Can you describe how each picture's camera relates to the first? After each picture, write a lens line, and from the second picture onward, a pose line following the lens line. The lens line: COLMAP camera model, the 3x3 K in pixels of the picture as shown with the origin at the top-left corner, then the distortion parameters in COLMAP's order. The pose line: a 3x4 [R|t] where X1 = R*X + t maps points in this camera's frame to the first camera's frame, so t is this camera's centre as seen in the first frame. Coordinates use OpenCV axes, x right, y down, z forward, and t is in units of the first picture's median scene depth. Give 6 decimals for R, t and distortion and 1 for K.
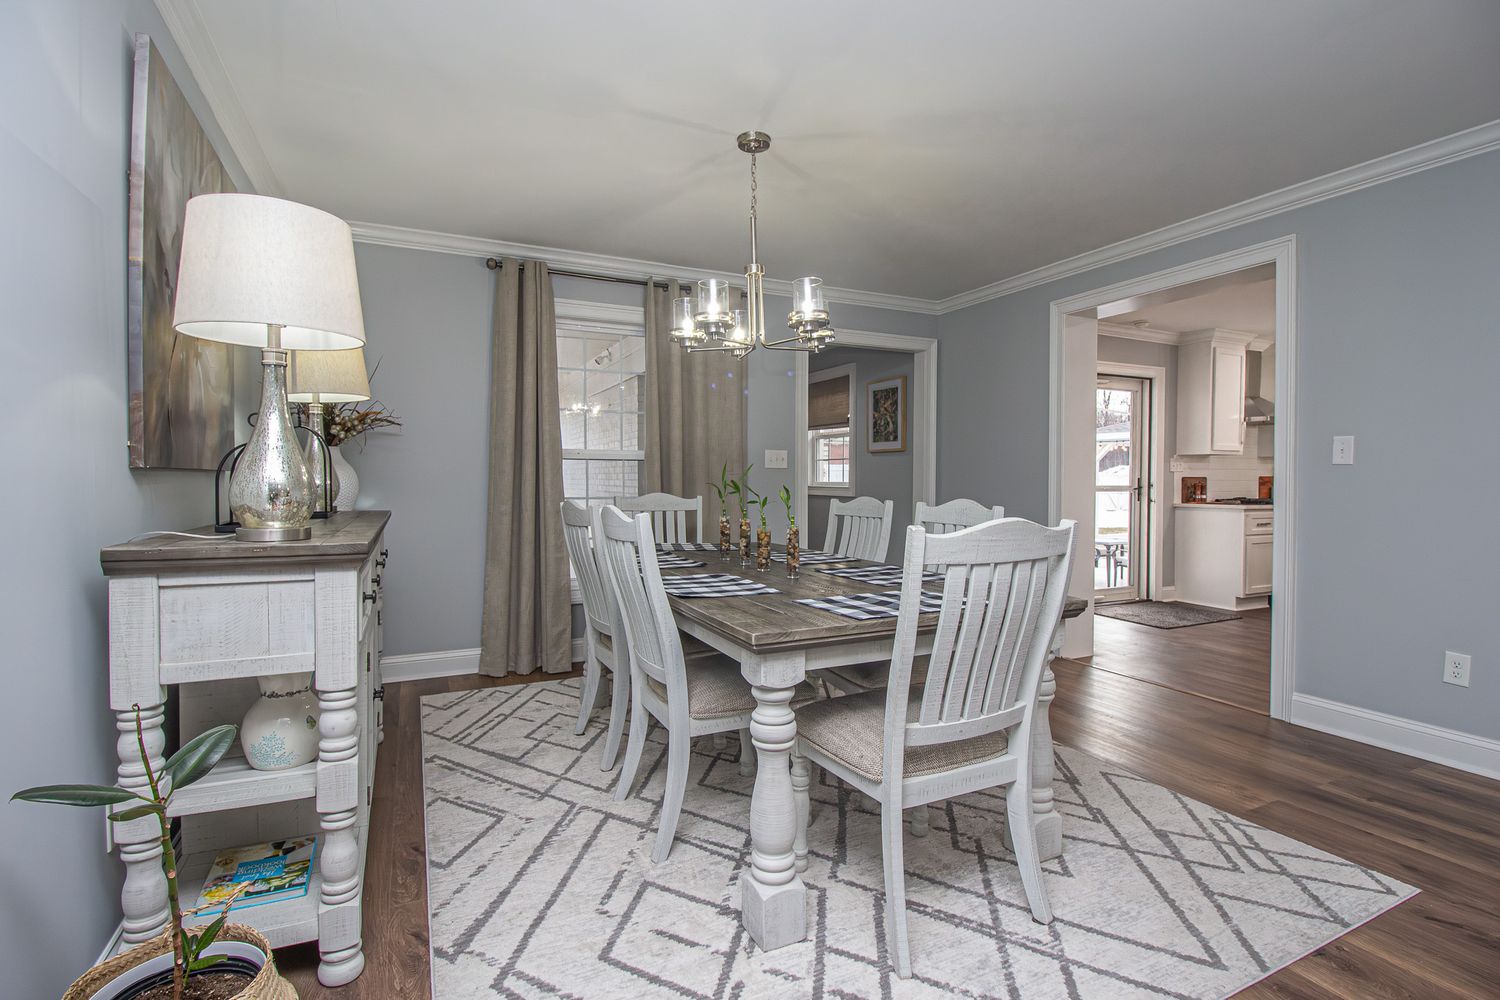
lens RADIAL K [[720.5, 0, 761.0], [0, 720.5, 499.9], [0, 0, 1]] dist [-0.003170, -0.000760]
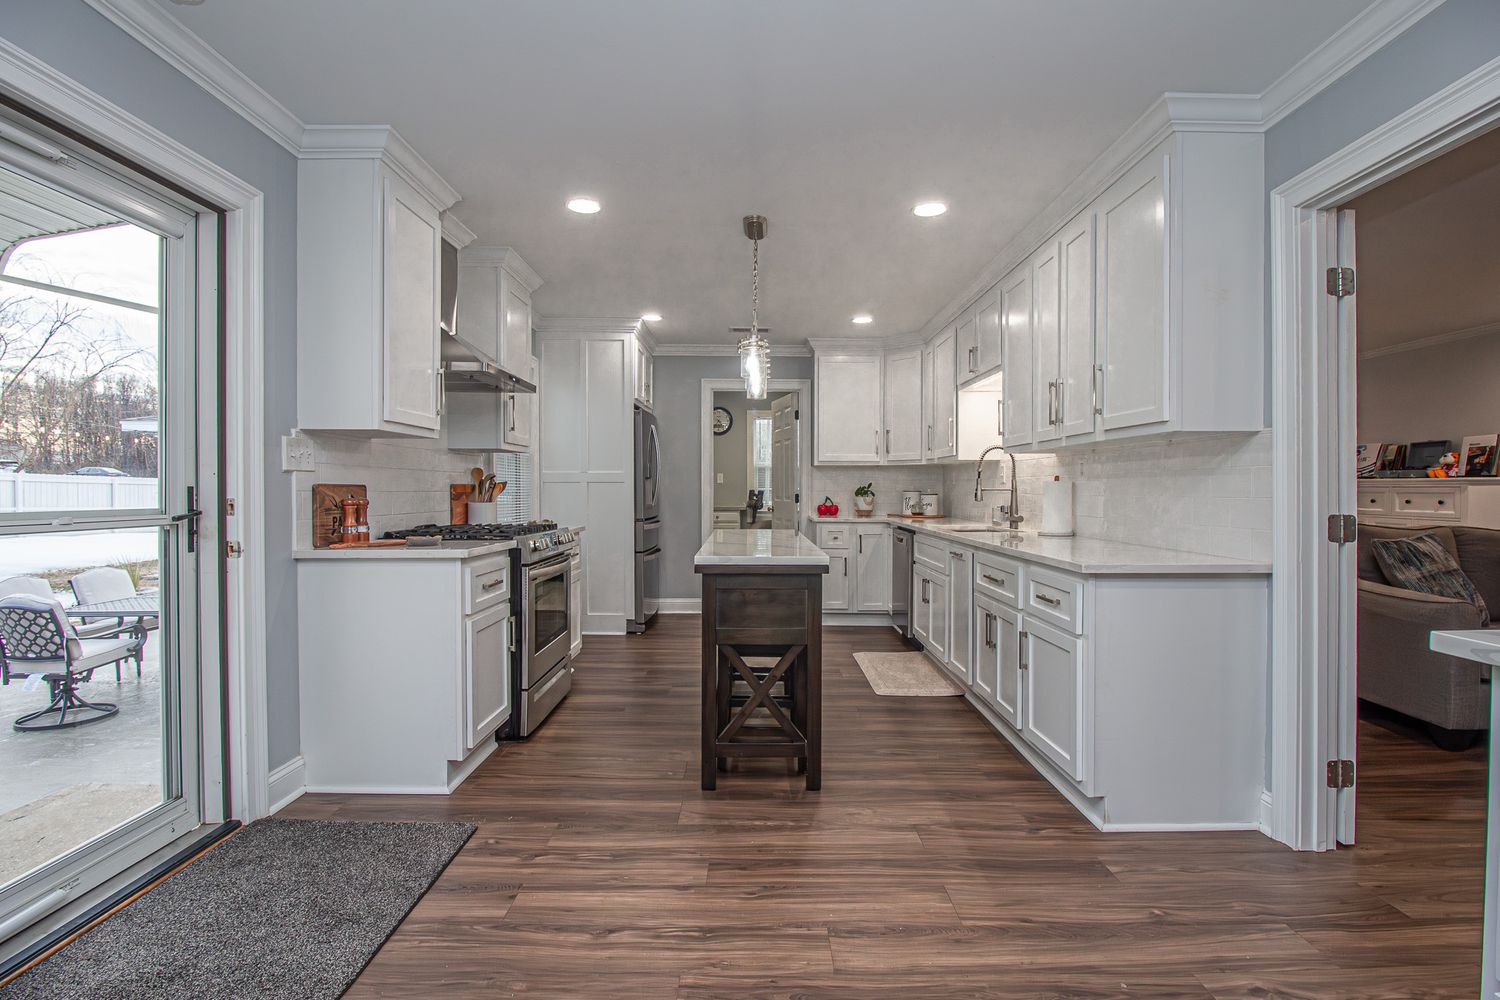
lens RADIAL K [[720.5, 0, 759.4], [0, 720.5, 496.0], [0, 0, 1]] dist [-0.003170, -0.000760]
pose [[0.427107, -0.010927, 0.904135, 0.325245], [0.020991, 0.999777, 0.002167, -0.020670], [-0.903957, 0.018053, 0.427242, 0.597033]]
